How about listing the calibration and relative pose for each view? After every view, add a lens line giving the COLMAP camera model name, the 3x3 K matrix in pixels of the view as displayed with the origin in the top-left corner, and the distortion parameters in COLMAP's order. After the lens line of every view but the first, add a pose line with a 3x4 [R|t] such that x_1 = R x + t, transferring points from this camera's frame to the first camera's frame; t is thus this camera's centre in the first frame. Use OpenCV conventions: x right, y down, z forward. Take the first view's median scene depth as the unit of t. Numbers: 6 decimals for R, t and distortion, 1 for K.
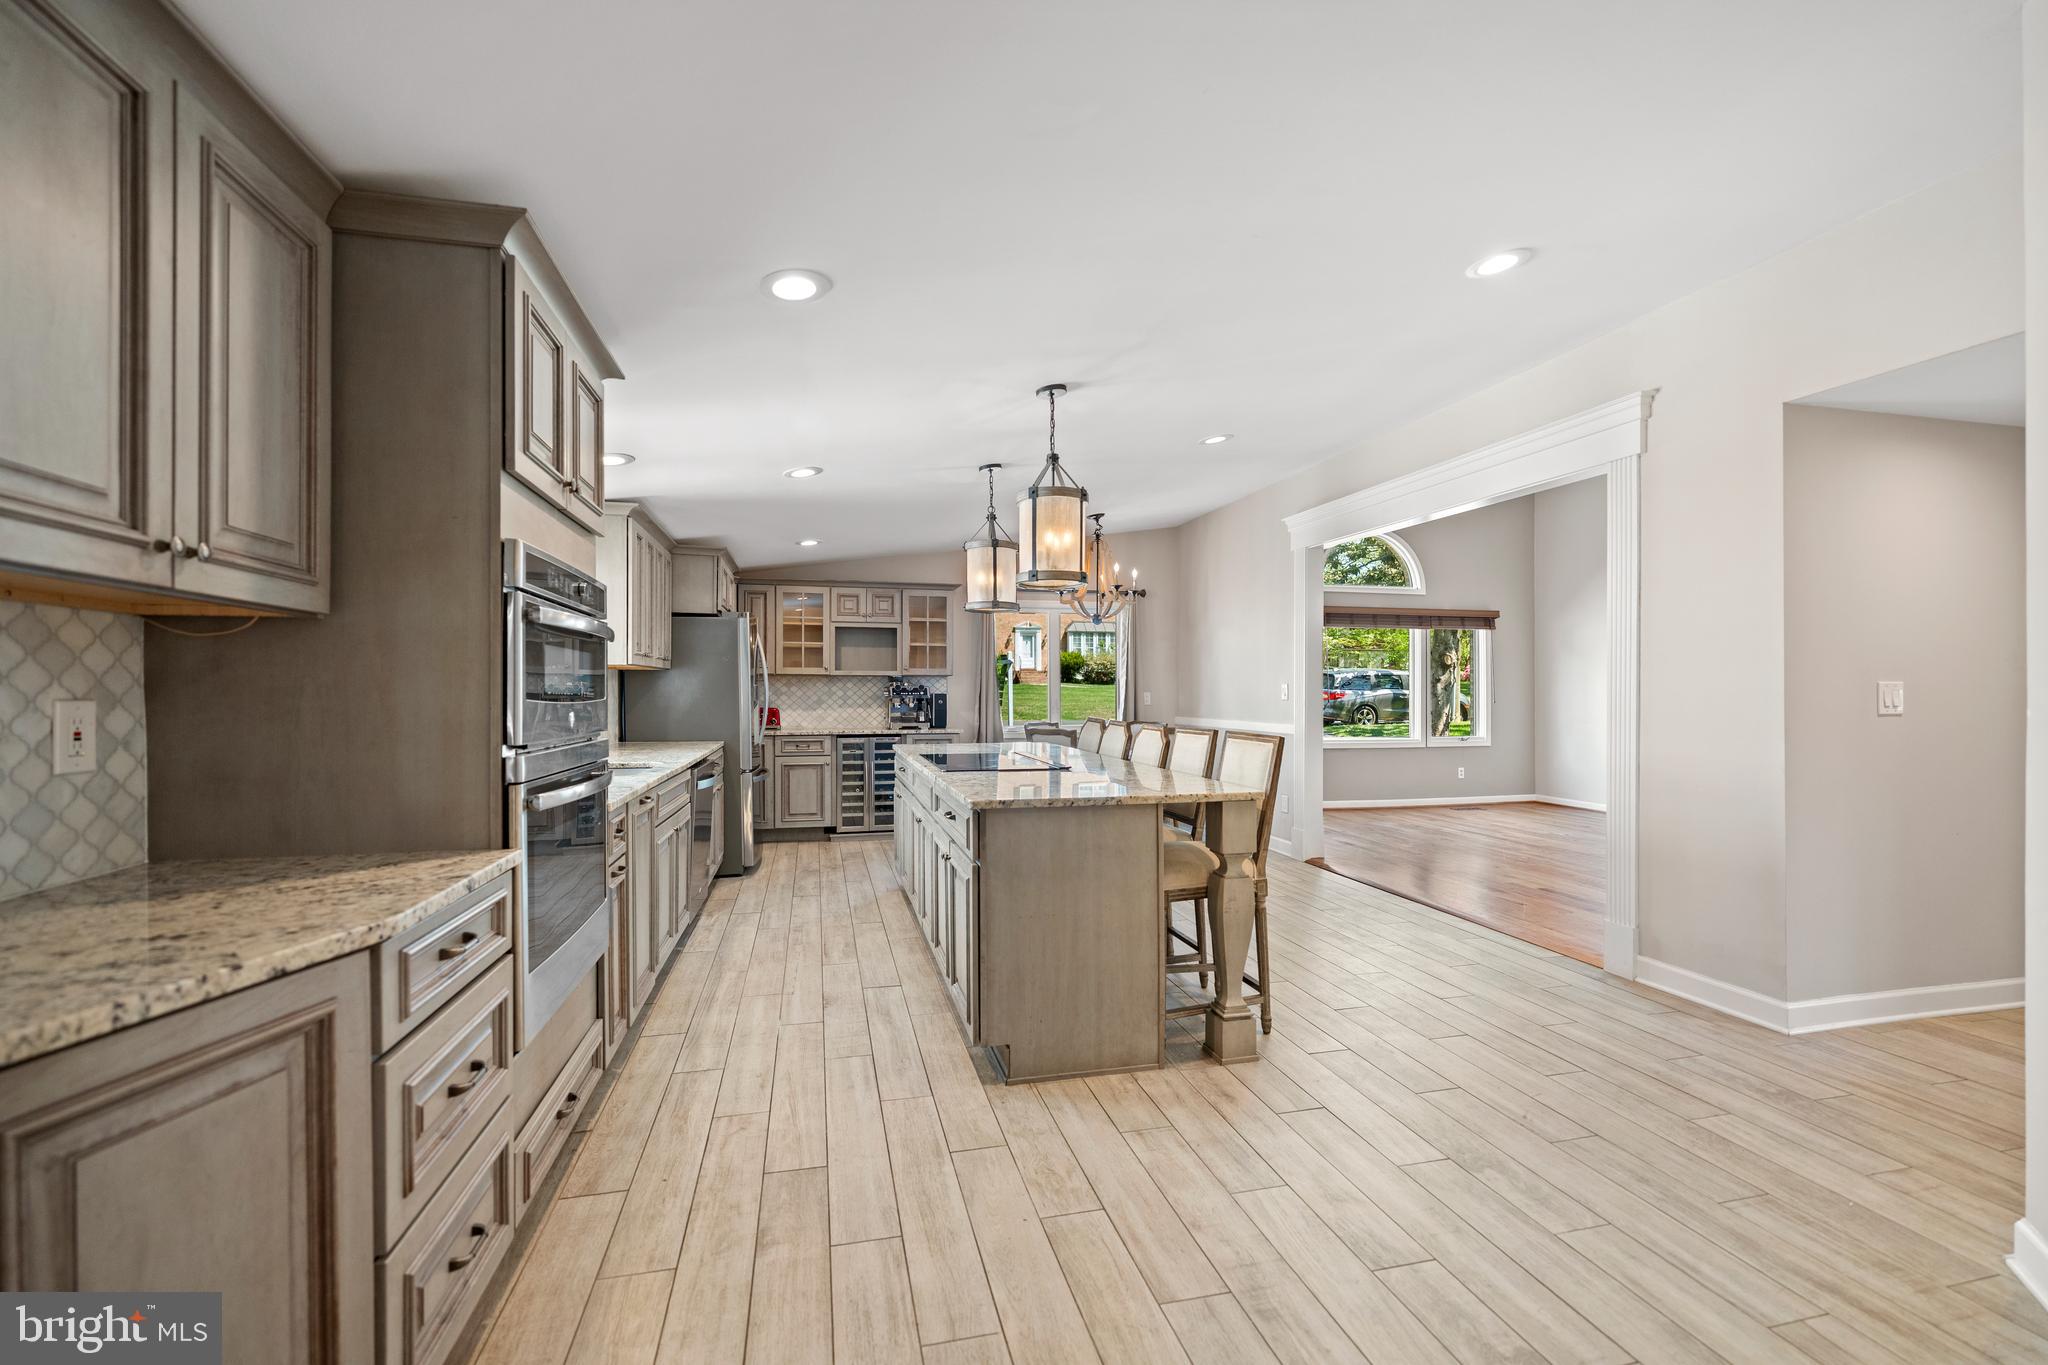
lens RADIAL K [[825.1, 0, 1033.5], [0, 825.1, 692.1], [0, 0, 1]] dist [0.005610, -0.000437]
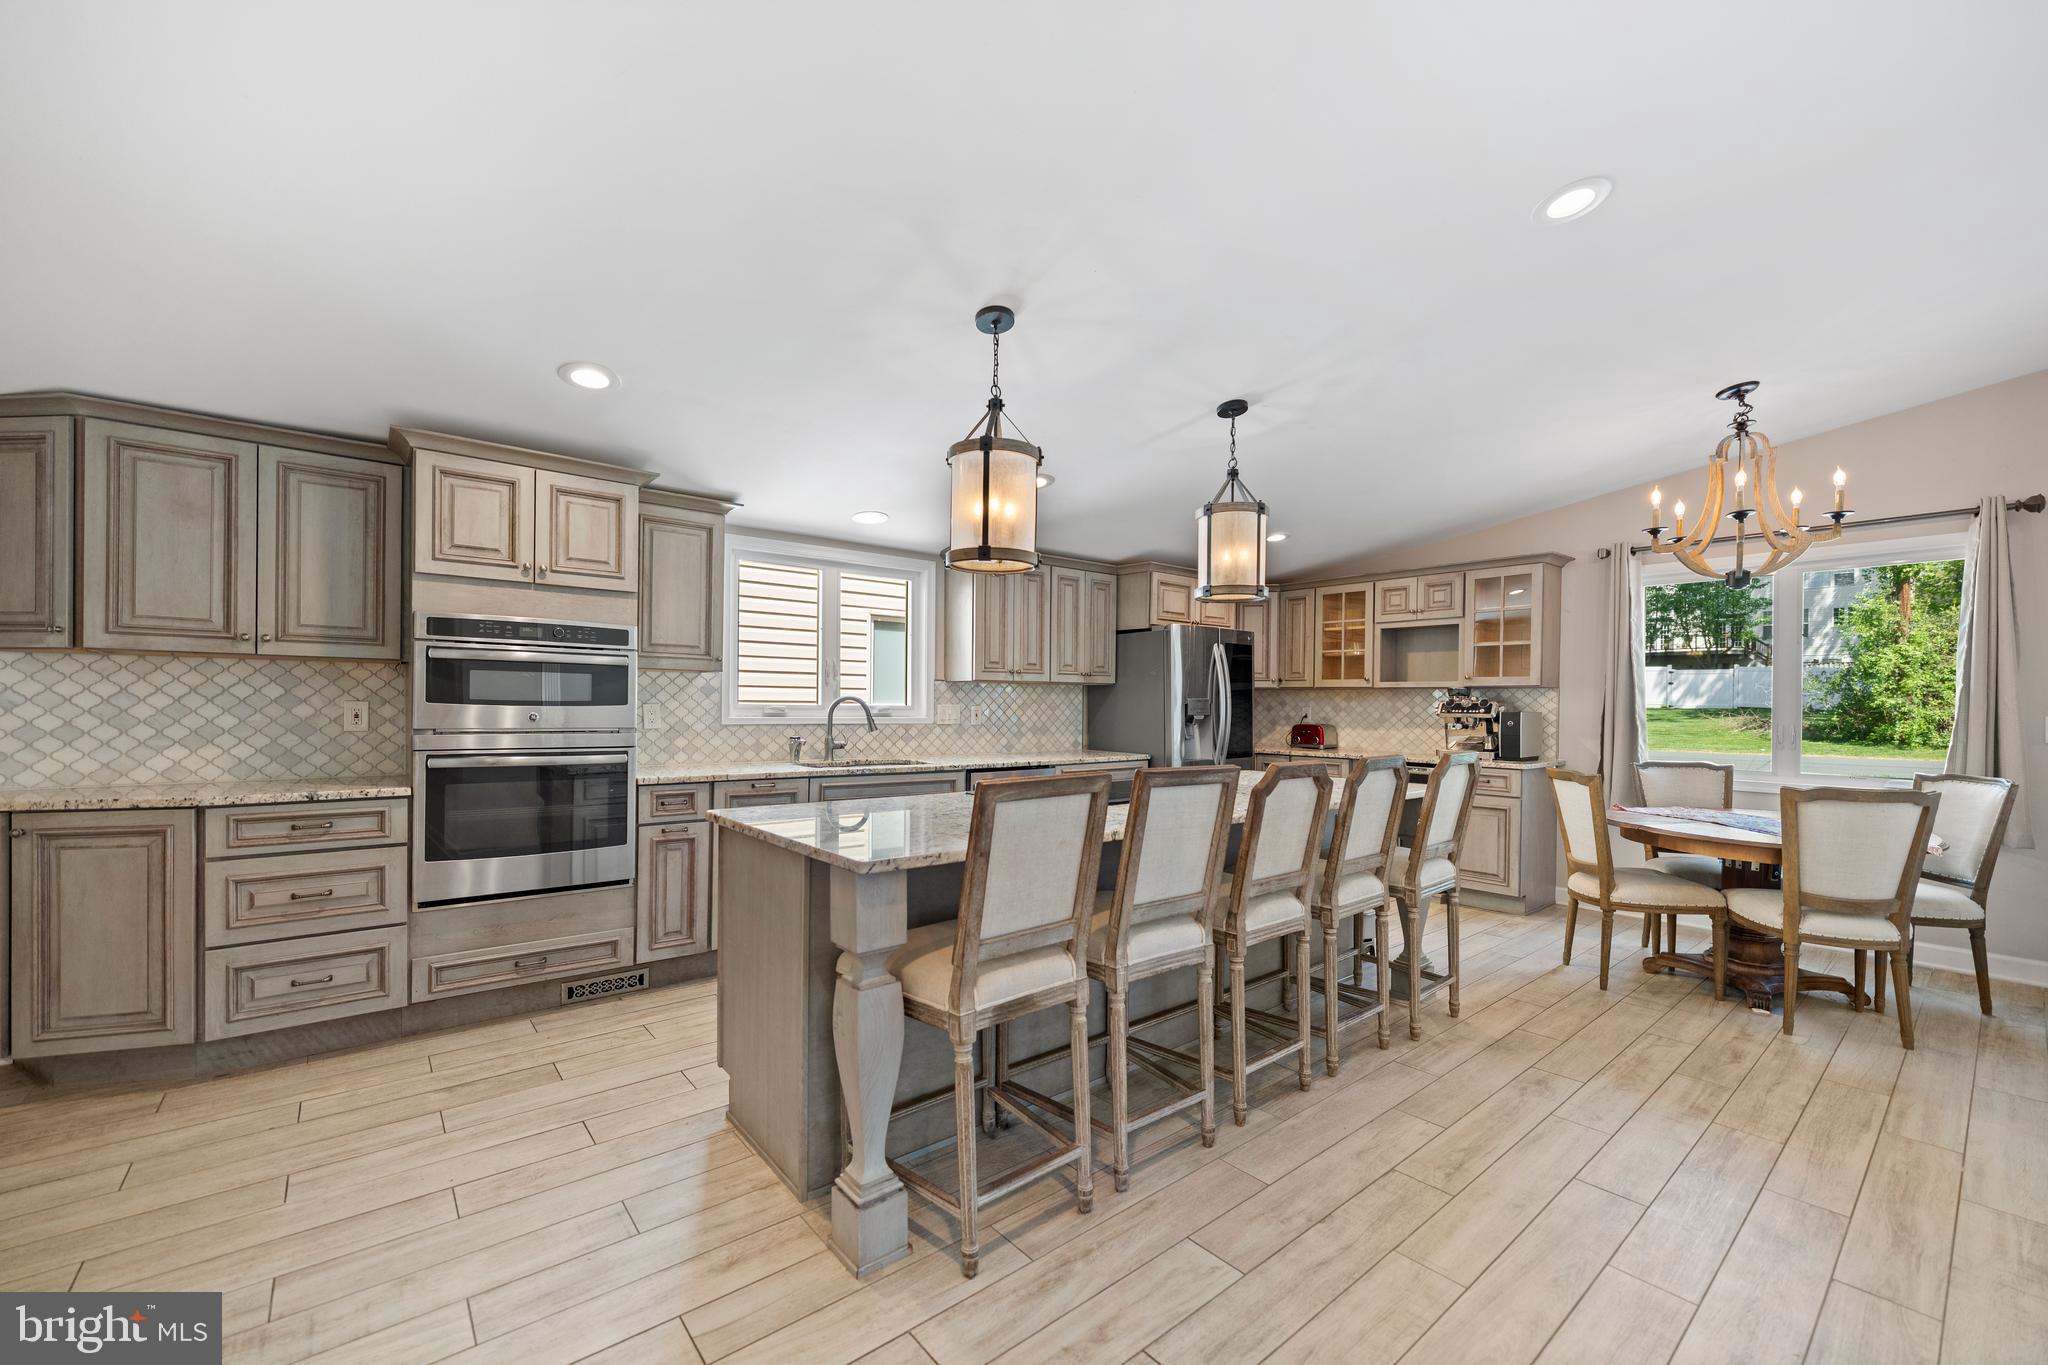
lens RADIAL K [[825.1, 0, 1023.2], [0, 825.1, 709.3], [0, 0, 1]] dist [0.005610, -0.000437]
pose [[0.434483, 0.011076, -0.900612, 0.351696], [-0.010813, 0.999916, 0.007081, -0.000789], [0.900615, 0.006662, 0.434566, 0.324471]]
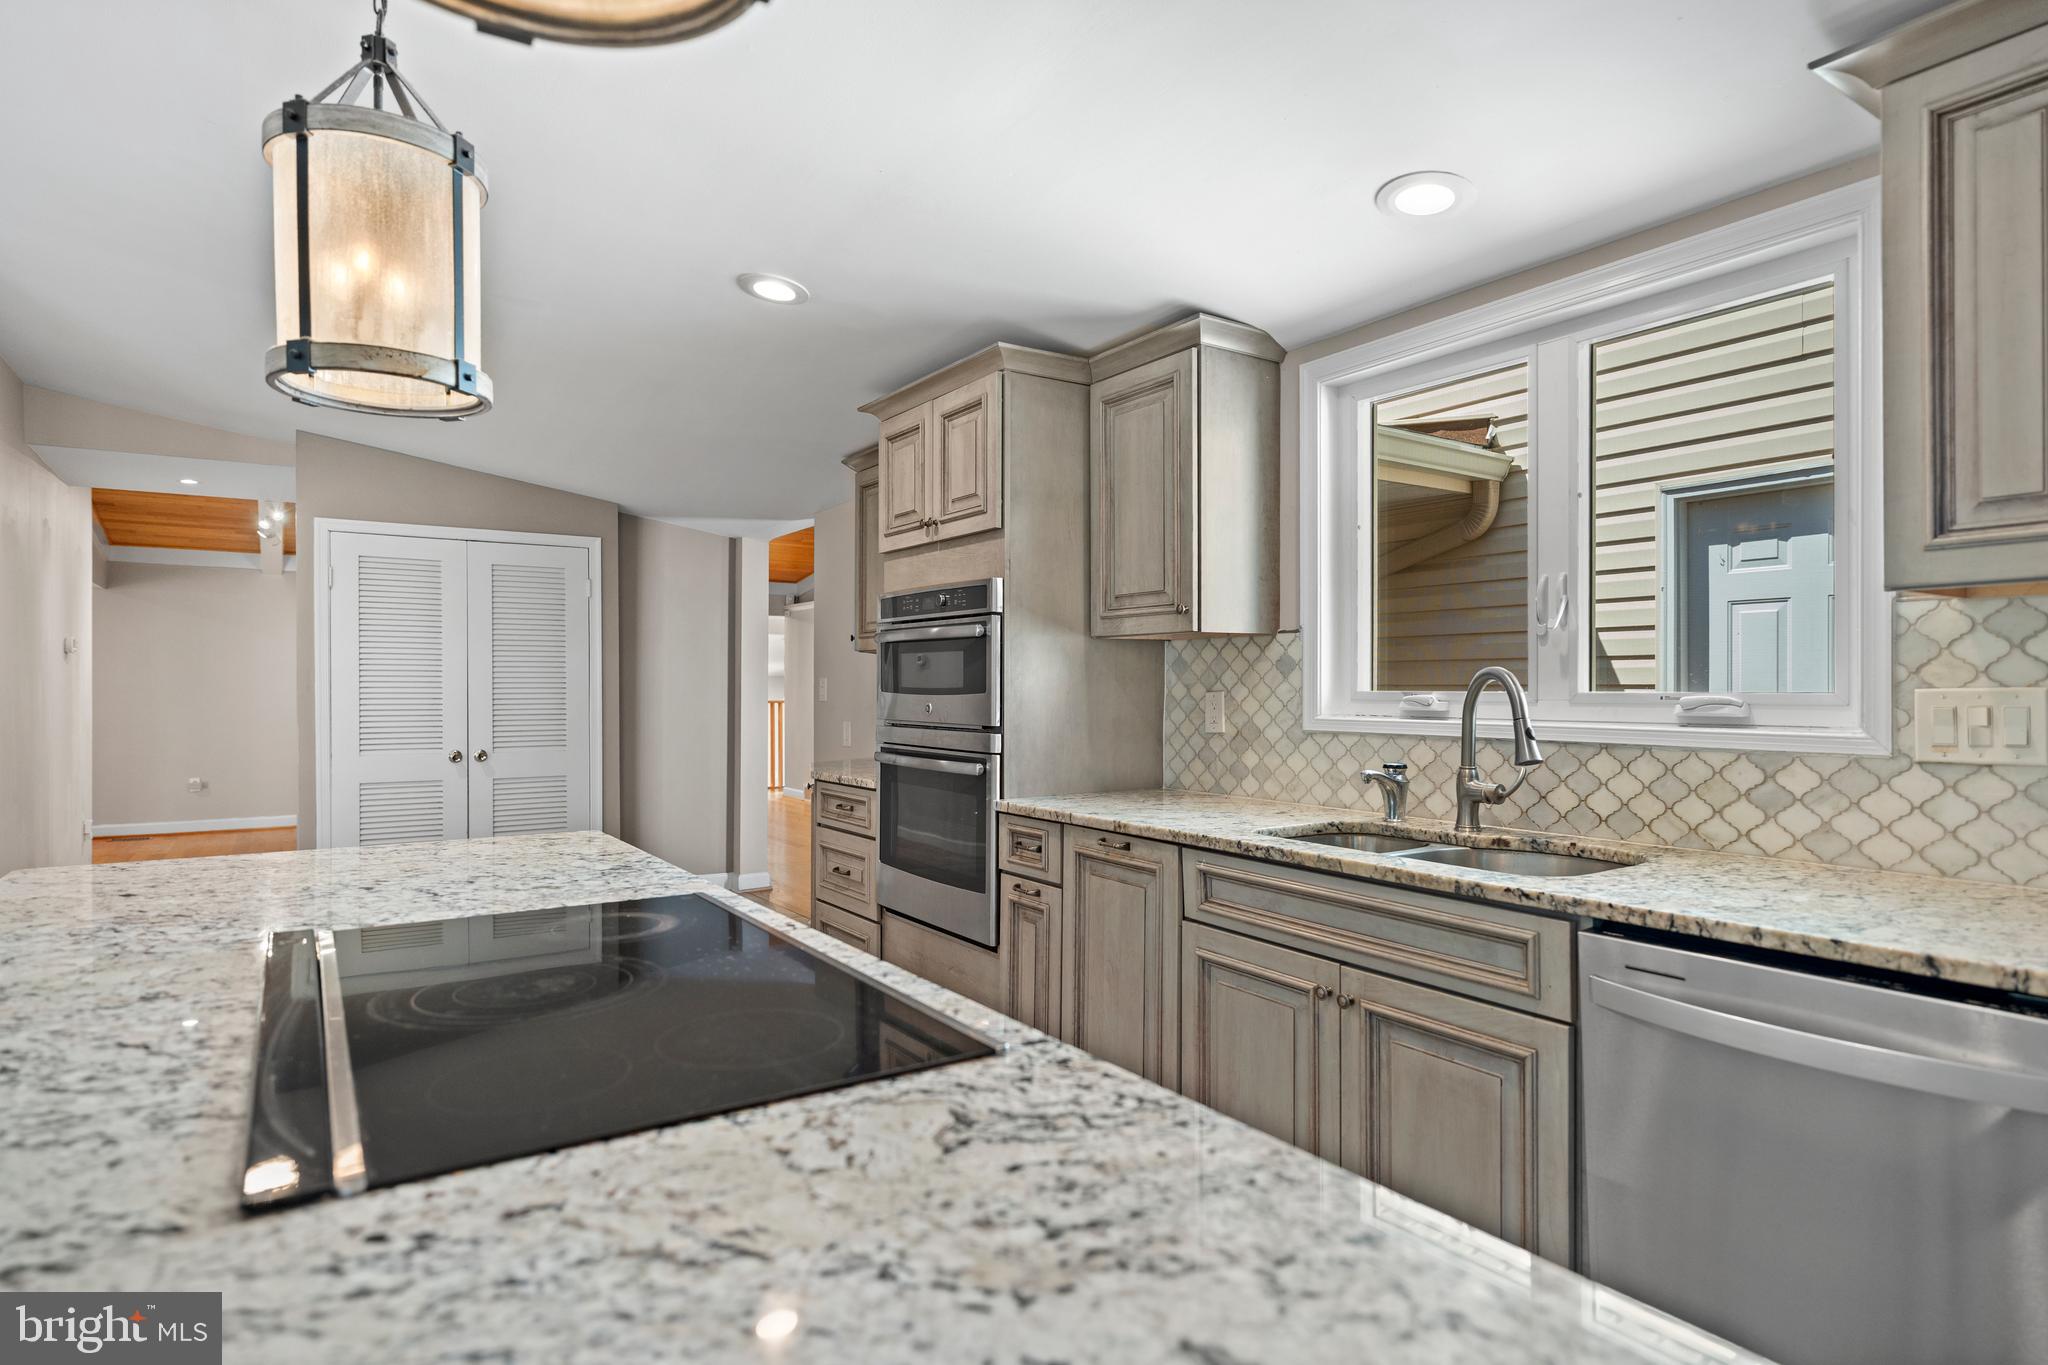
lens RADIAL K [[1038.2, 0, 1021.5], [0, 1038.2, 683.9], [0, 0, 1]] dist [0.000346, 0.000322]
pose [[-0.927422, -0.001840, -0.374013, -0.041532], [0.000276, 0.999984, -0.005605, 0.001329], [0.374017, -0.005302, -0.927407, 0.721928]]
